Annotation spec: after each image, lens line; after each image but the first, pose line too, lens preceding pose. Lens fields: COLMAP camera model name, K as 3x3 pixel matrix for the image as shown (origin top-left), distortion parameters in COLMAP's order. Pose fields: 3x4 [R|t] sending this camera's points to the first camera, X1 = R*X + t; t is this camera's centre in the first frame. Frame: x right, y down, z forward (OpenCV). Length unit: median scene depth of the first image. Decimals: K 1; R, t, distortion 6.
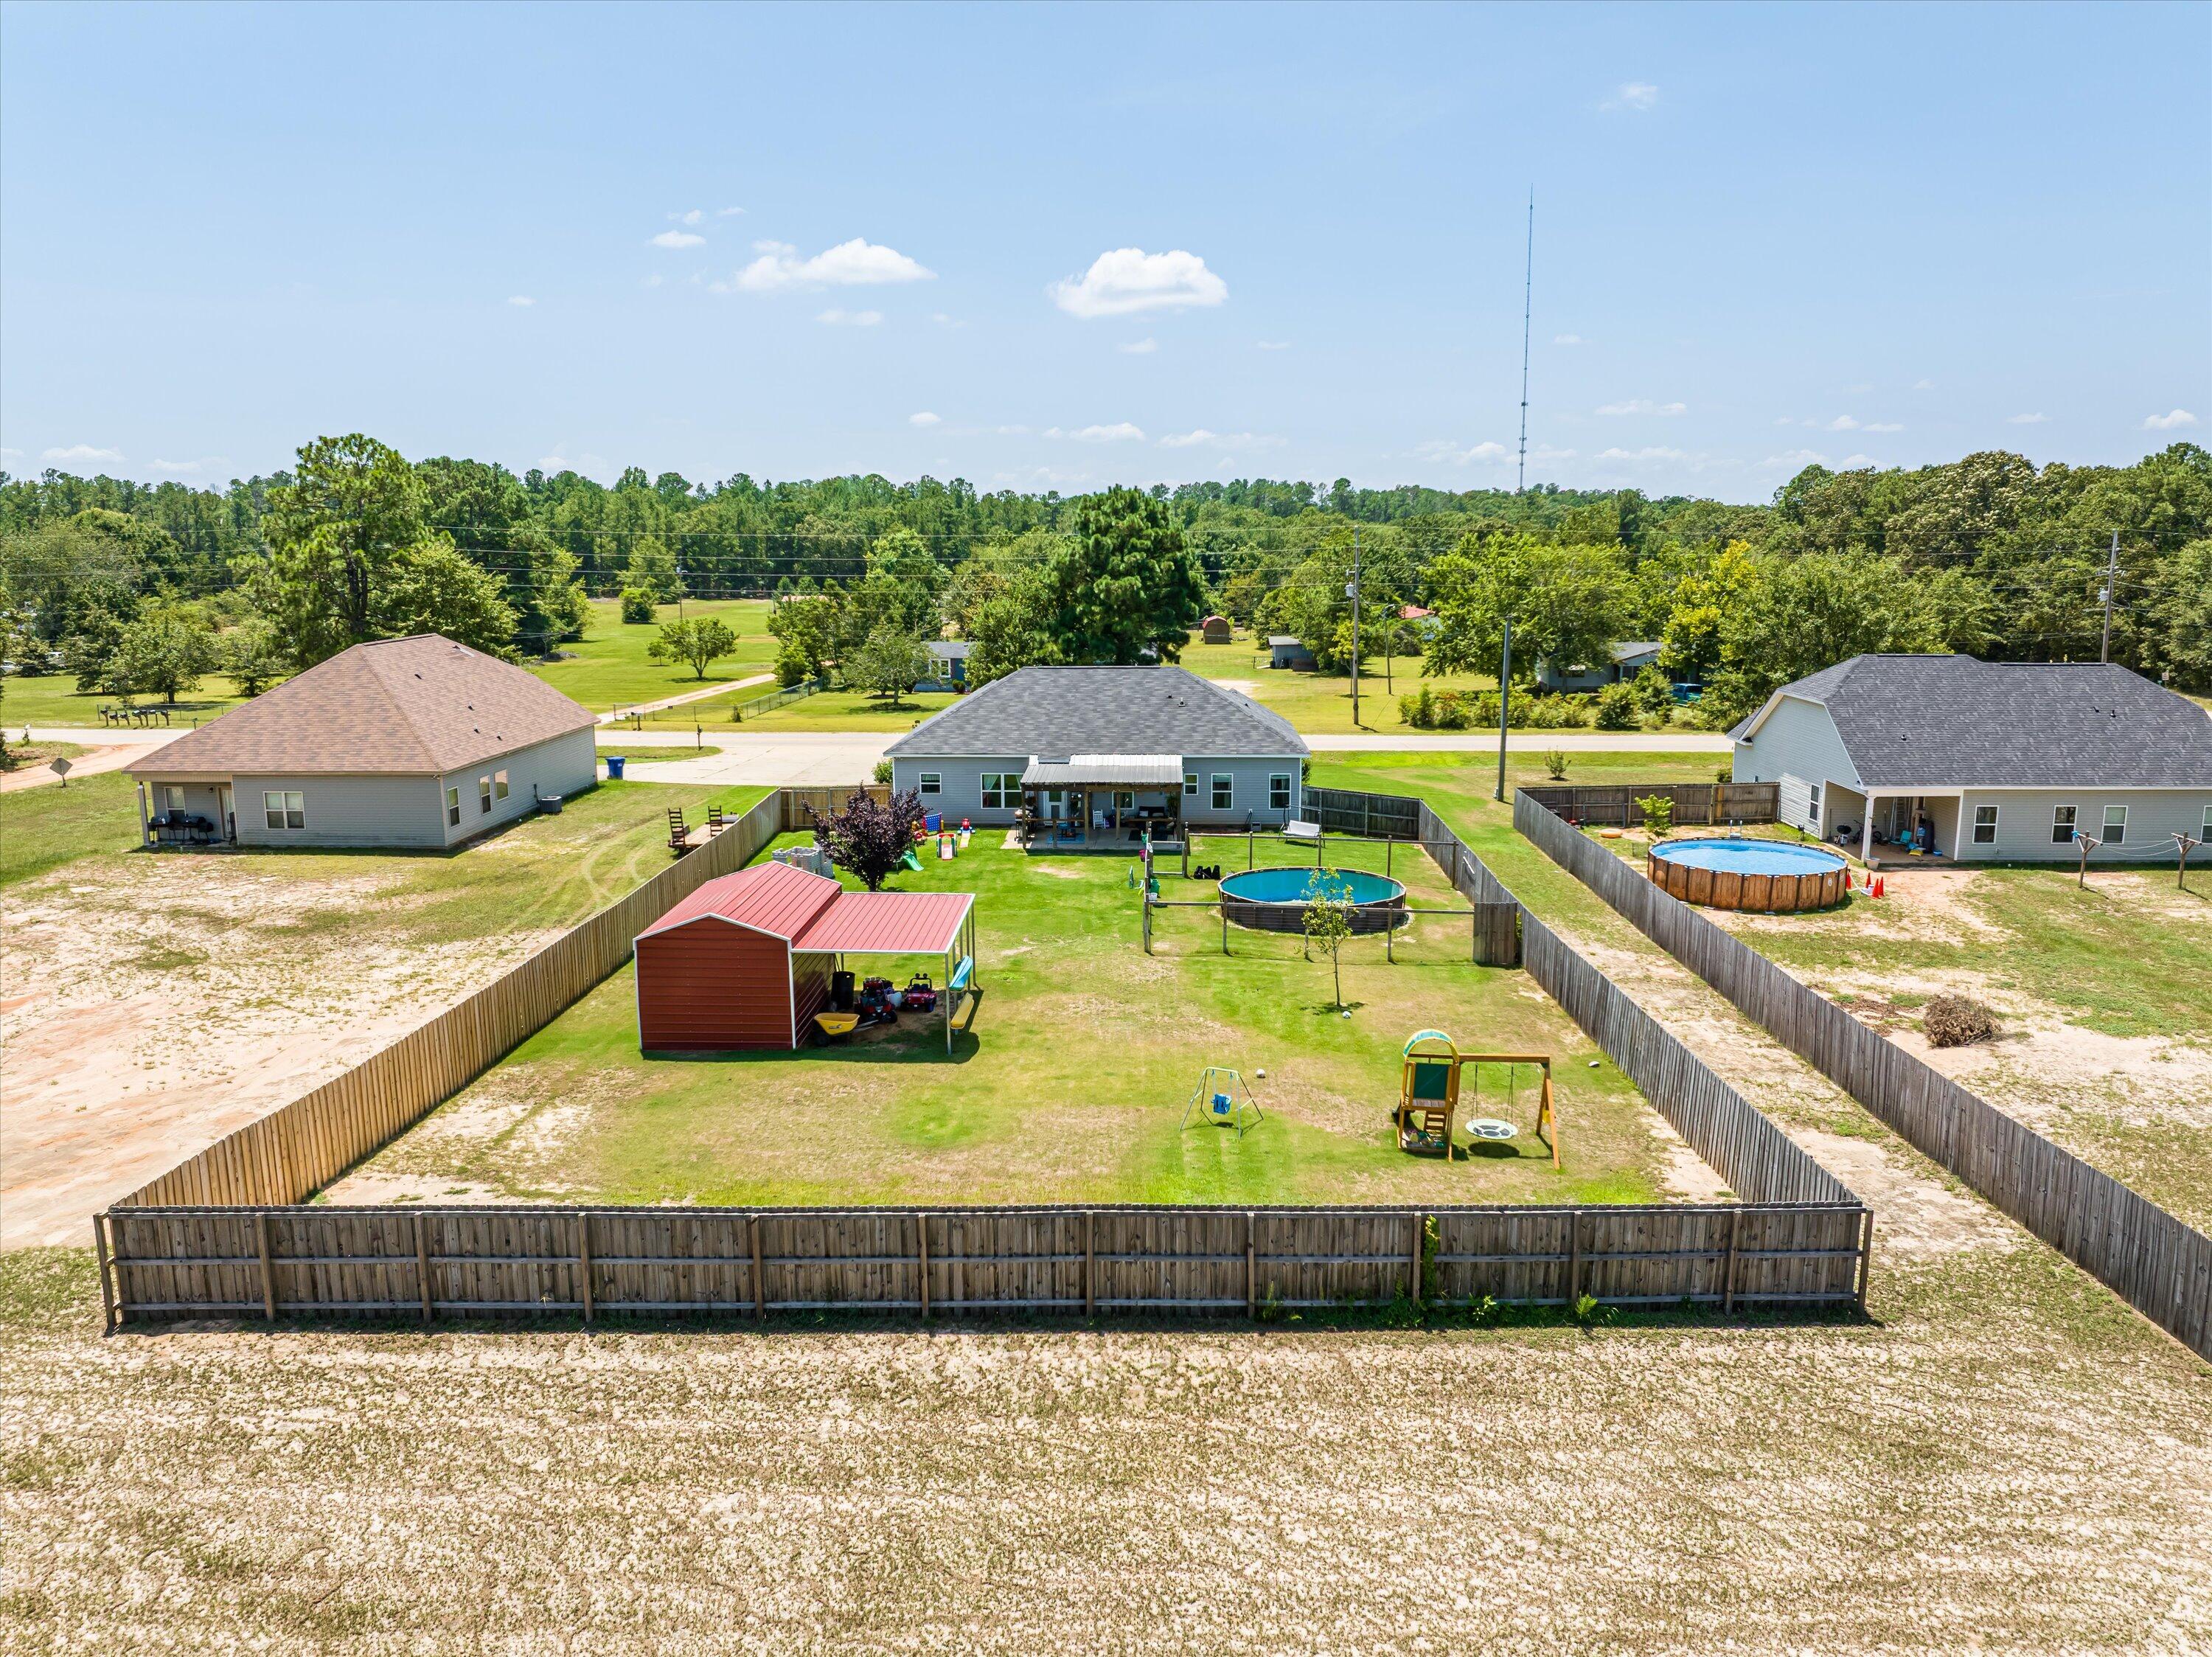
lens RADIAL K [[1540.9, 0, 1114.1], [0, 1540.9, 787.9], [0, 0, 1]] dist [-0.047400, -0.000217]
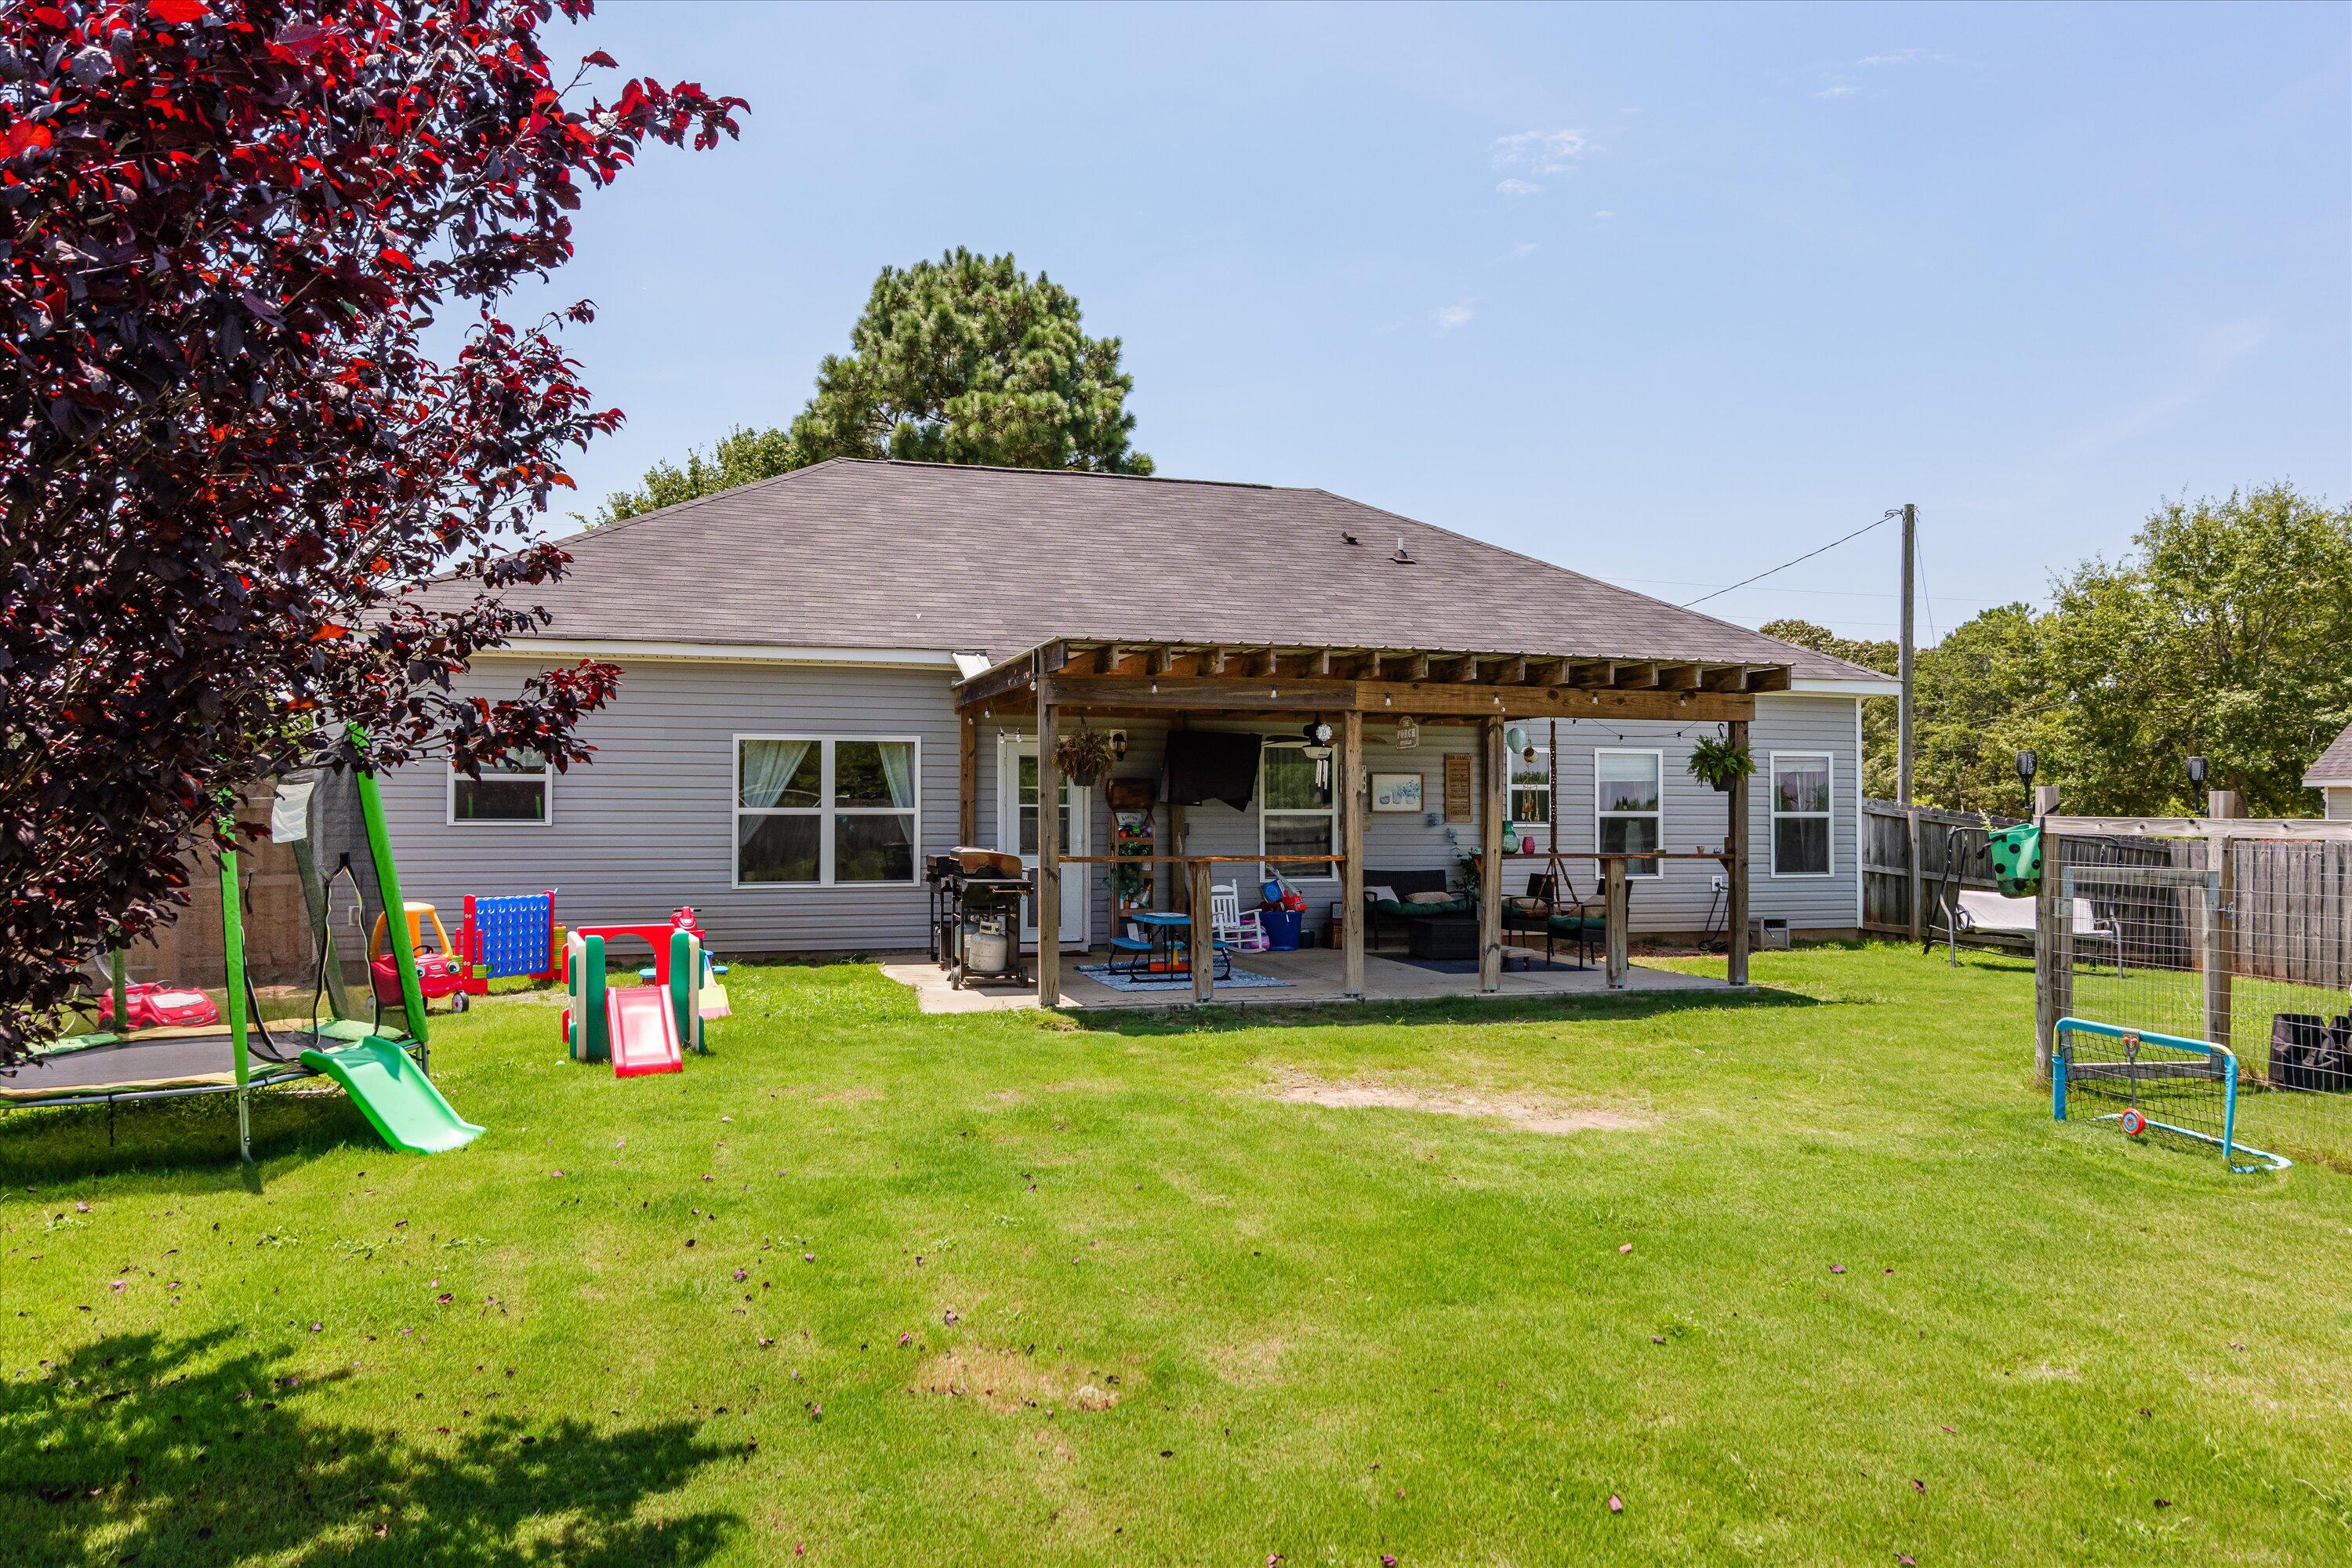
lens RADIAL K [[1537.9, 0, 1180.6], [0, 1537.9, 800.8], [0, 0, 1]] dist [0.003149, 0.003460]
pose [[0.947710, 0.007437, 0.319047, -0.104059], [0.050745, 0.983497, -0.173663, 0.048361], [-0.315073, 0.180772, 0.931692, 0.819405]]
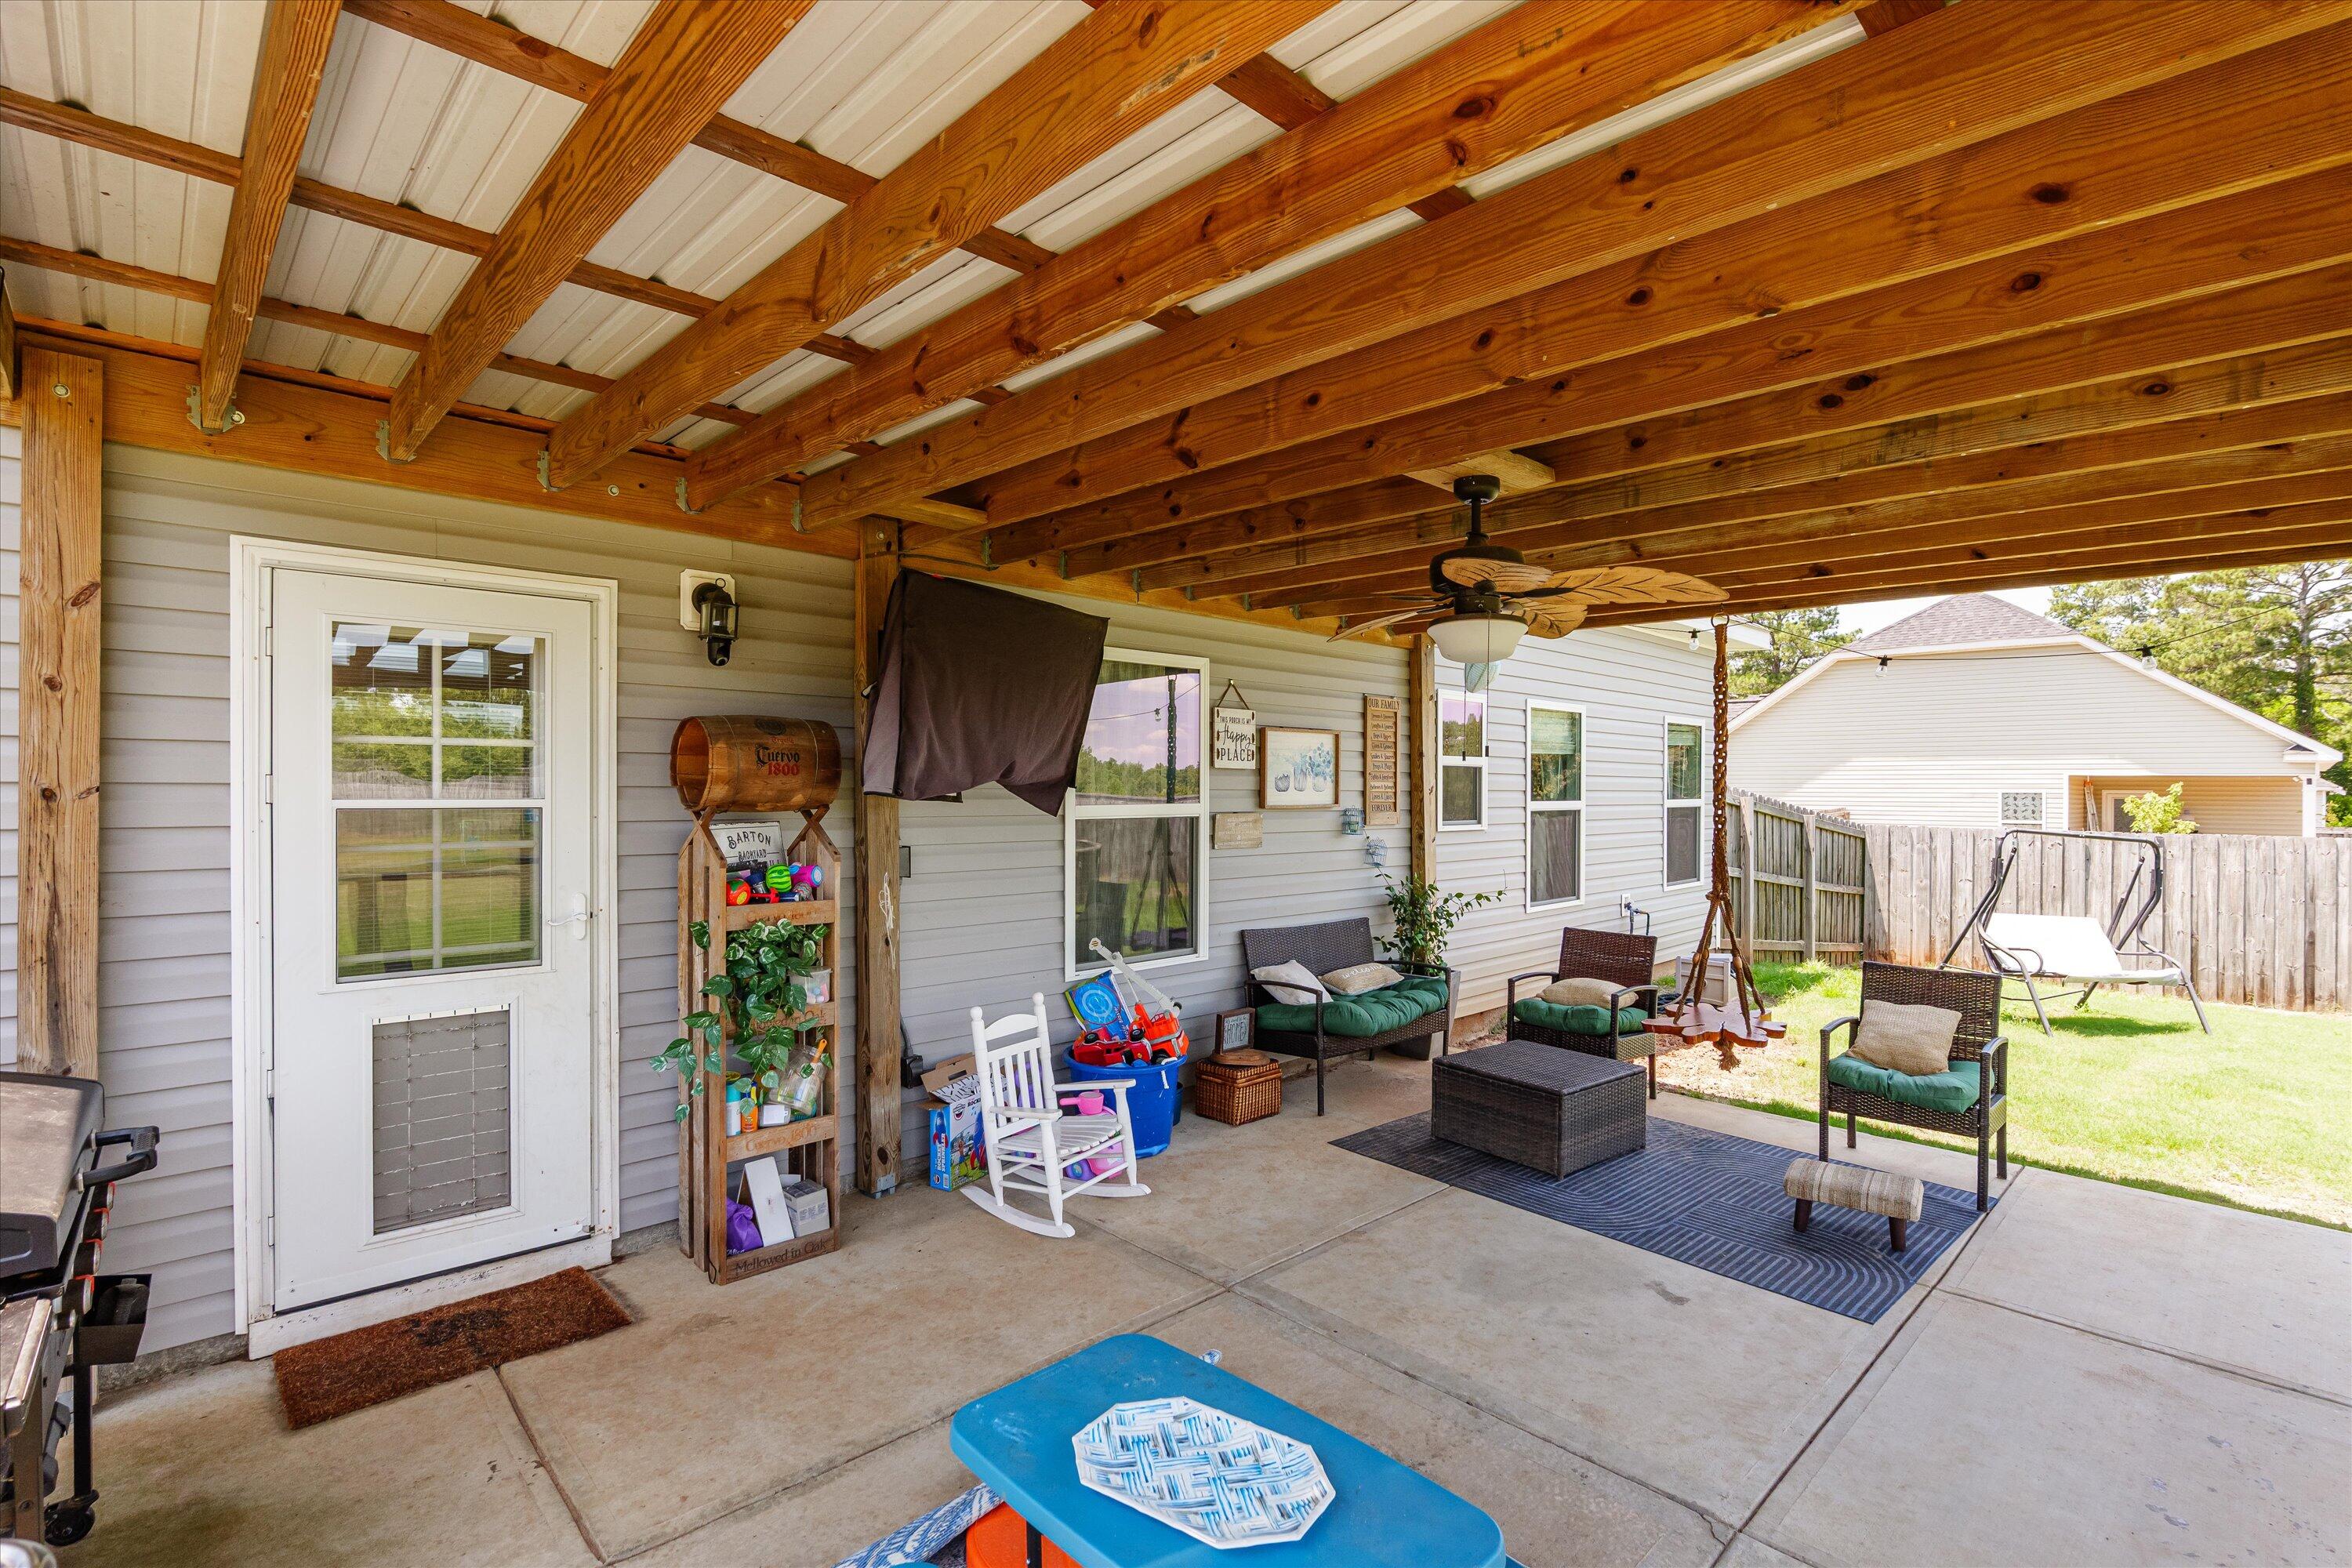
lens RADIAL K [[1102.8, 0, 1176.0], [0, 1102.8, 784.0], [0, 0, 1]] dist [-0.015951, 0.000195]
pose [[0.699888, 0.005795, 0.714229, -0.054873], [0.115367, 0.985920, -0.121050, 0.011557], [-0.704874, 0.167119, 0.689365, 1.011585]]
